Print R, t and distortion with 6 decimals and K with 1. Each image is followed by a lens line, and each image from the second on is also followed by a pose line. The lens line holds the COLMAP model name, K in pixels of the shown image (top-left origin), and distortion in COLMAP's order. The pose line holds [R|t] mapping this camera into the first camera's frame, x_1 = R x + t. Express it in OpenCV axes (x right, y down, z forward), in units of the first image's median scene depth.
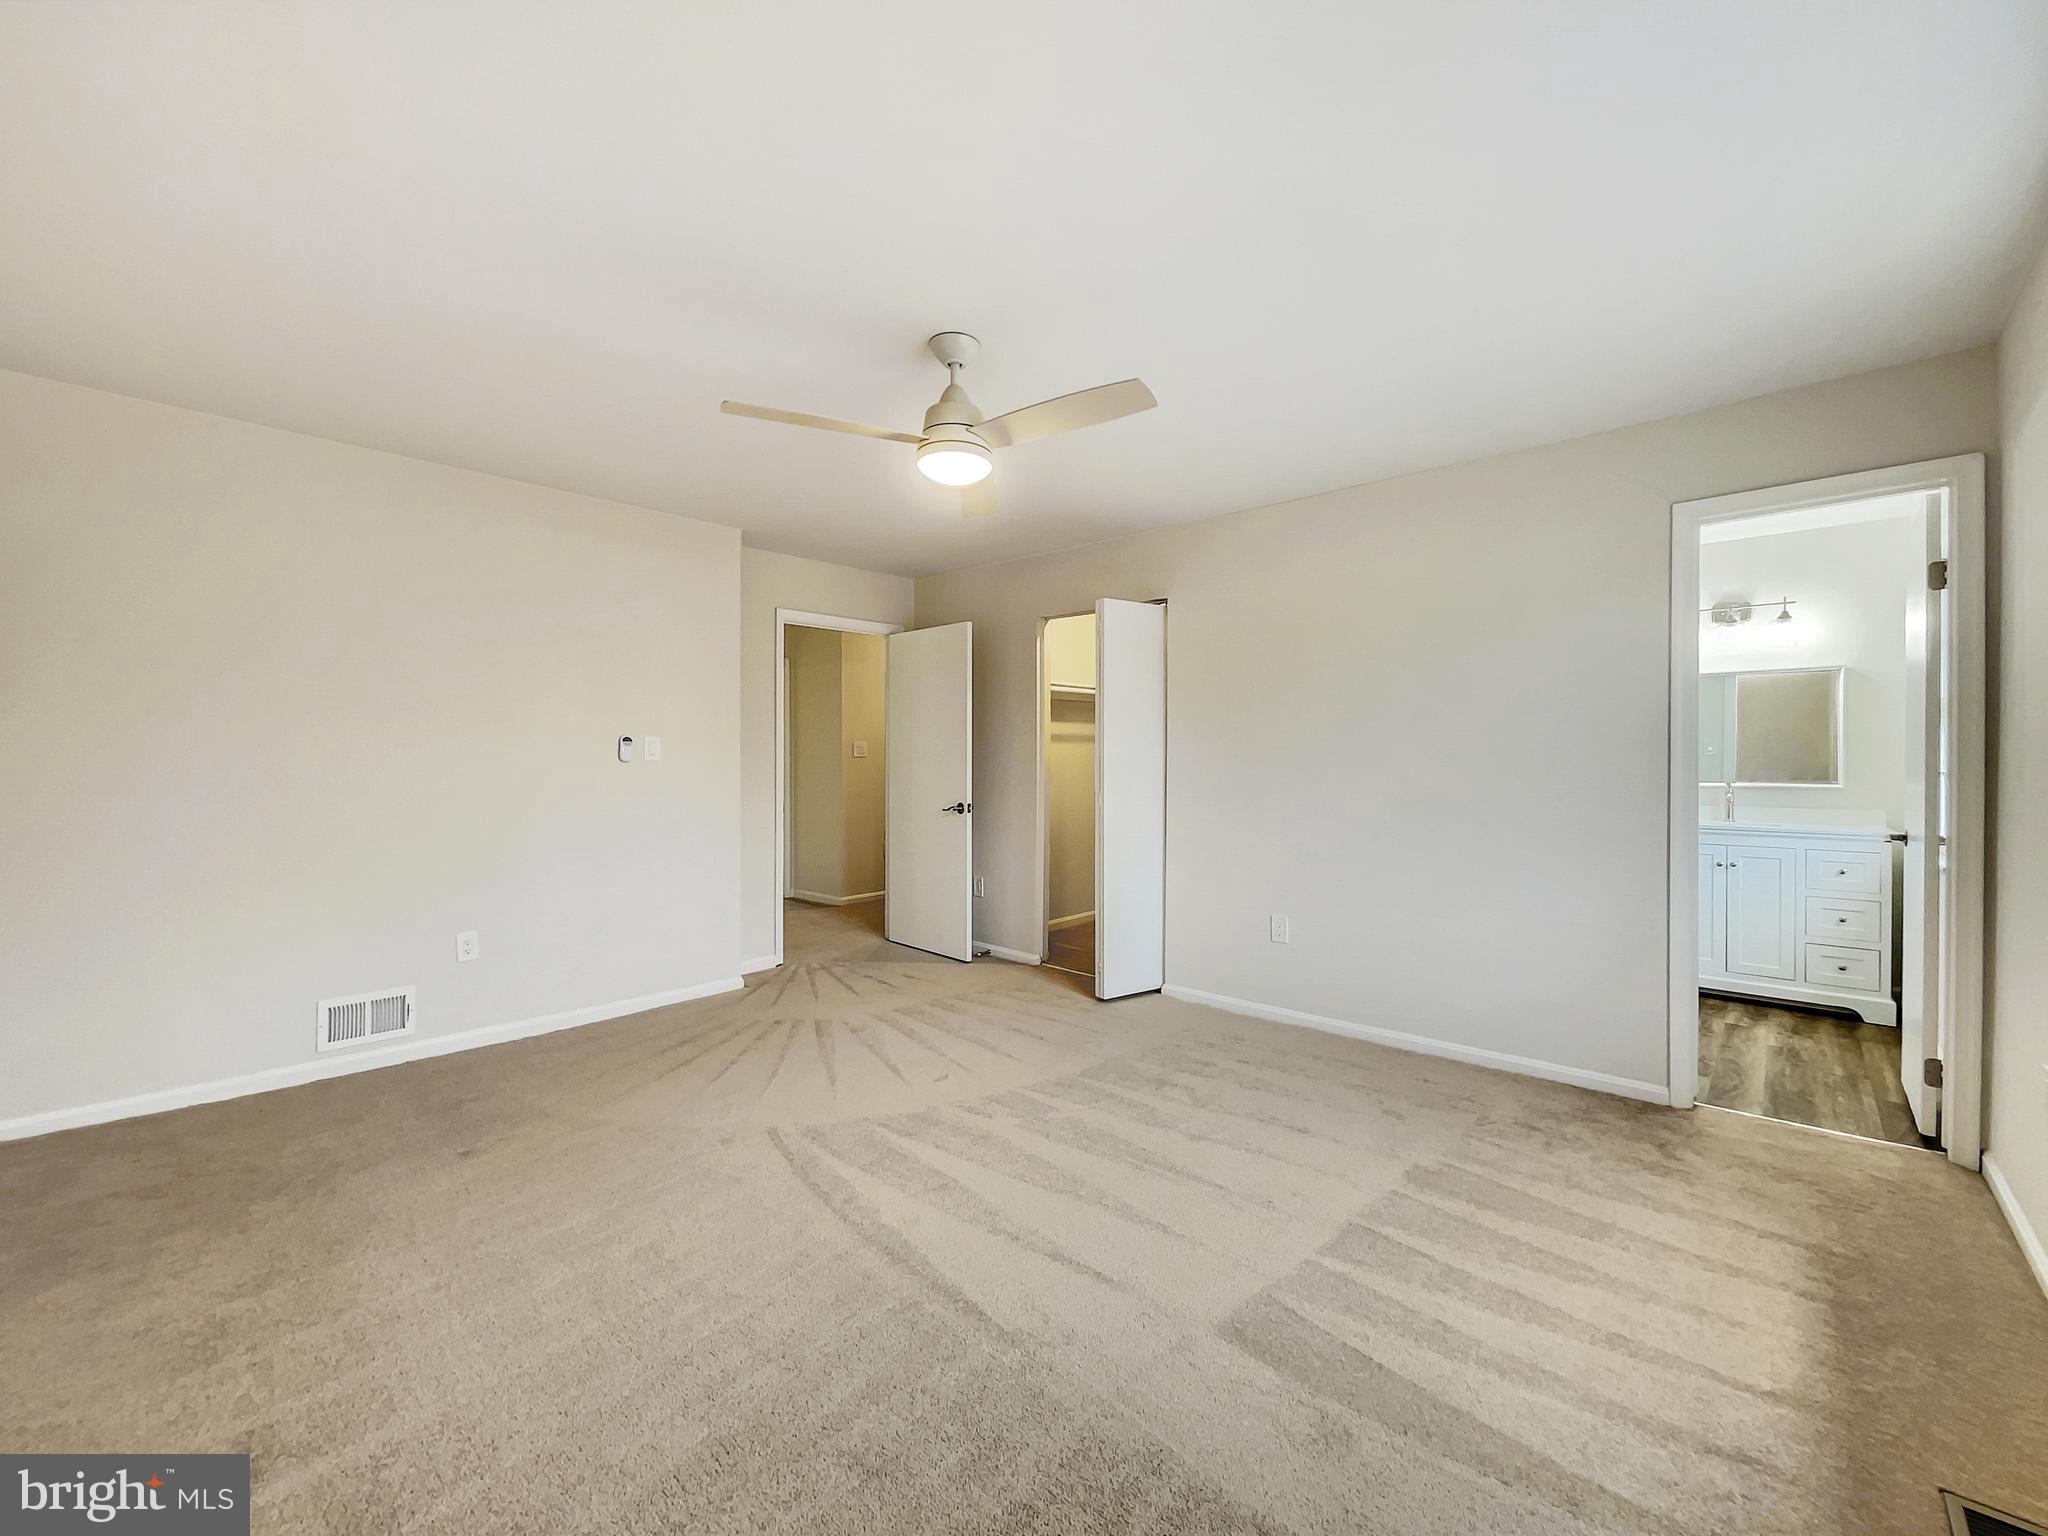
lens RADIAL K [[820.5, 0, 1040.2], [0, 820.5, 794.6], [0, 0, 1]] dist [-0.000766, -0.000022]
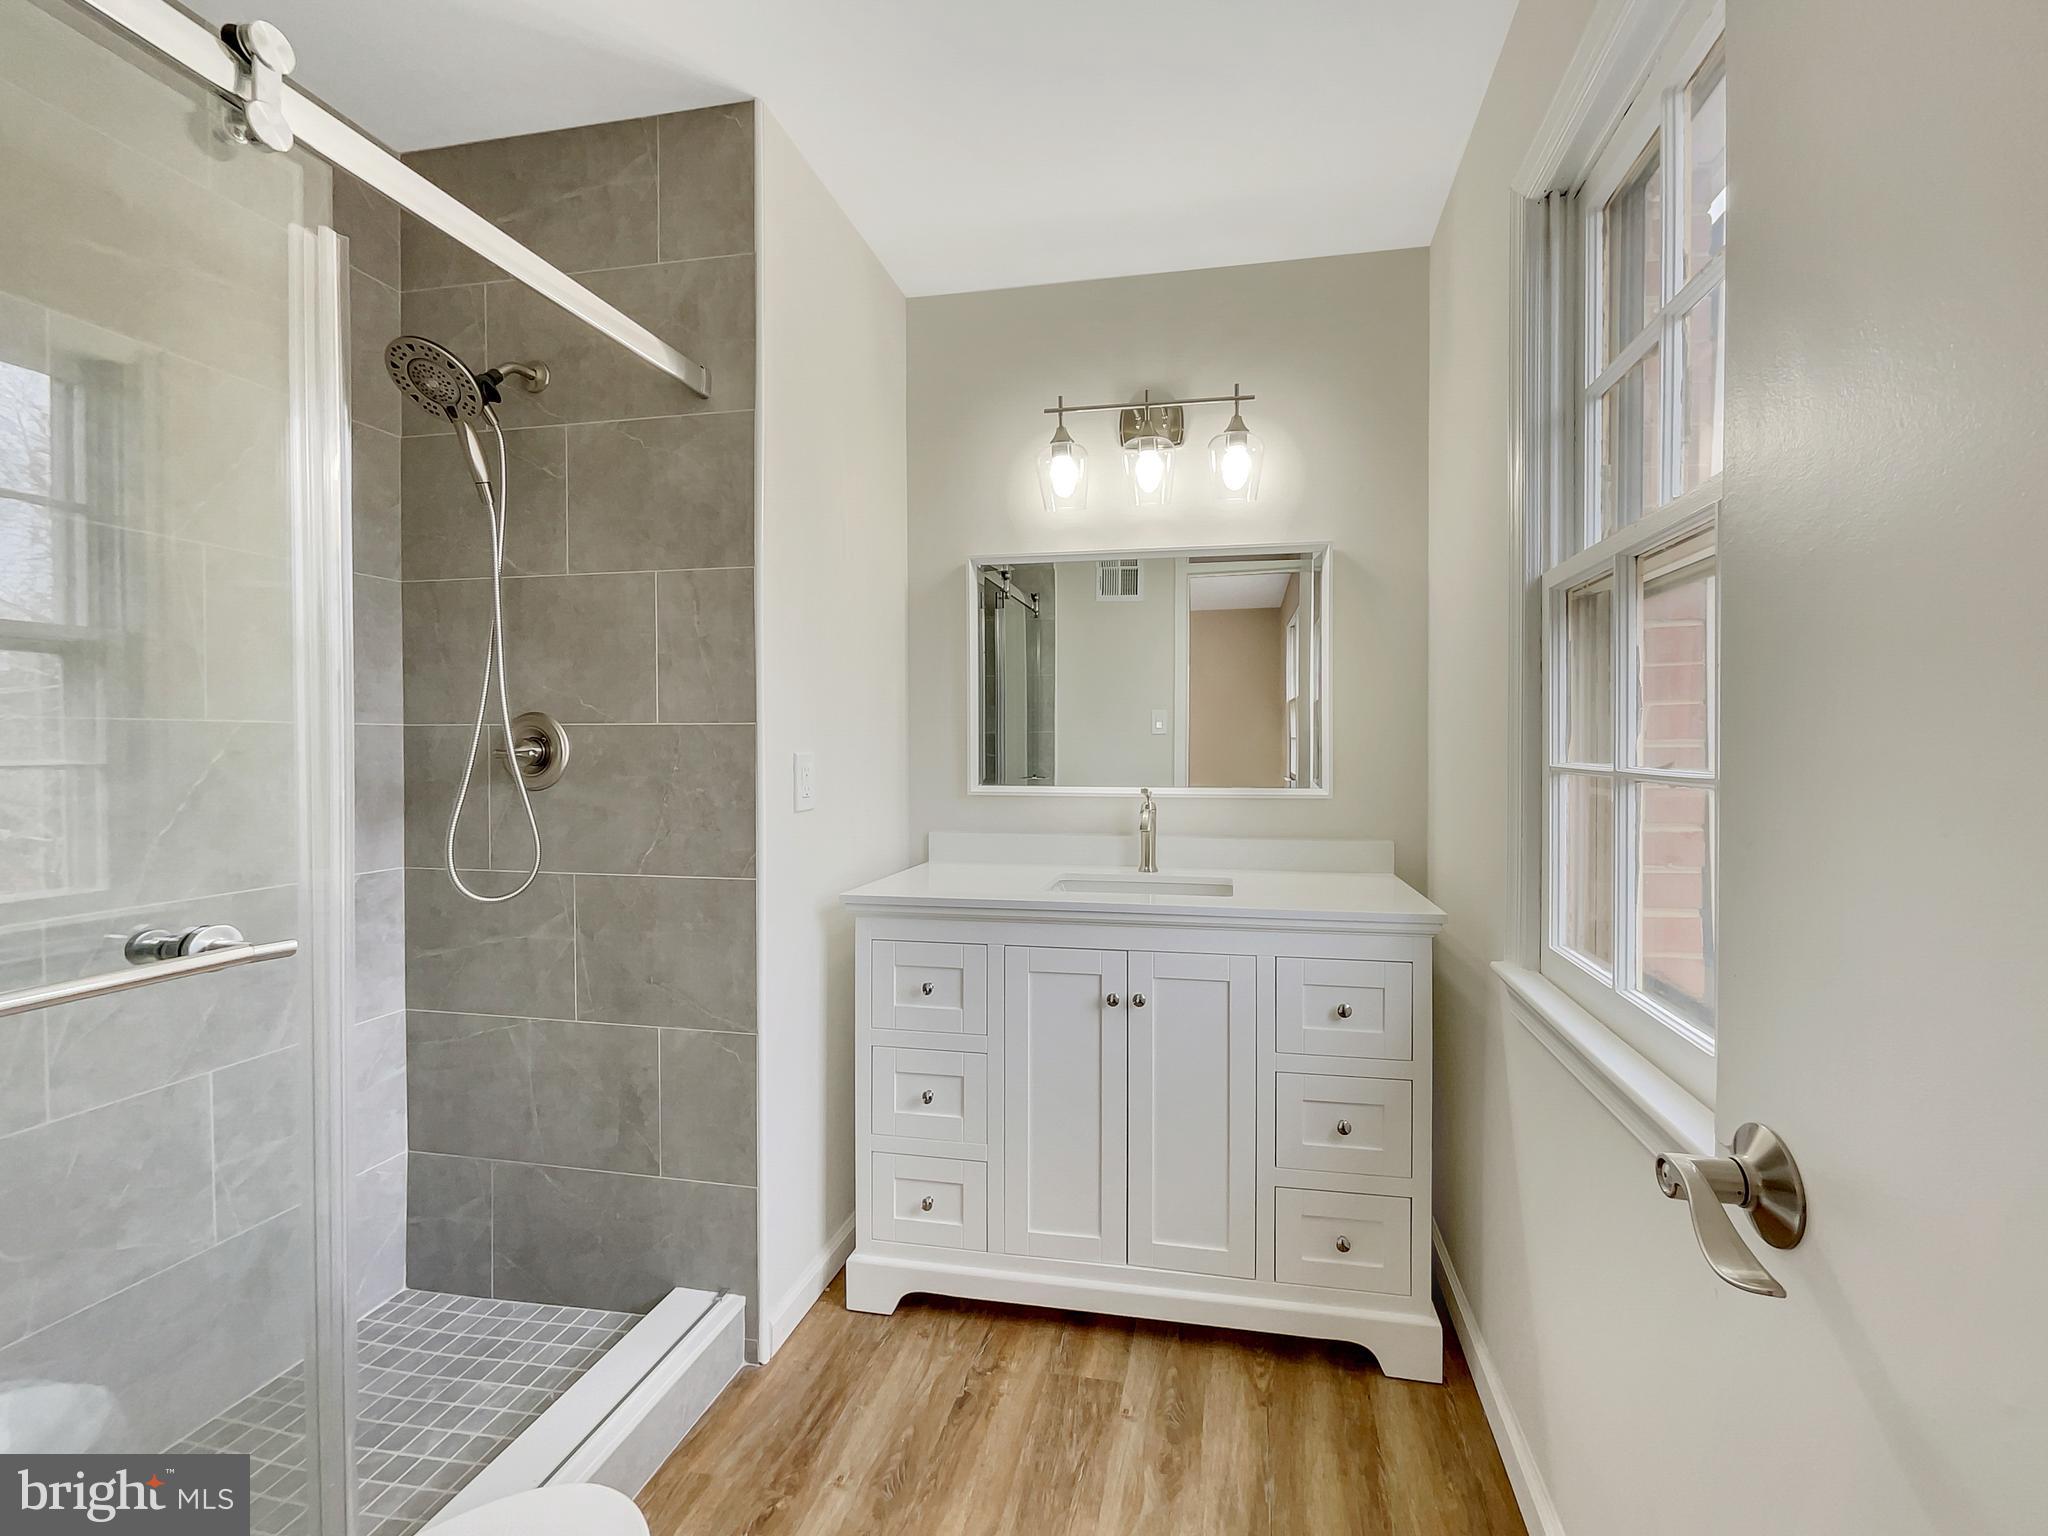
lens RADIAL K [[1025.9, 0, 1024.0], [0, 1025.9, 768.0], [0, 0, 1]] dist [0.001765, 0.000202]
pose [[0.867539, -0.005082, 0.497342, 0.542941], [0.004496, 0.999987, 0.002375, -0.029381], [-0.497348, 0.000176, 0.867551, 0.588327]]
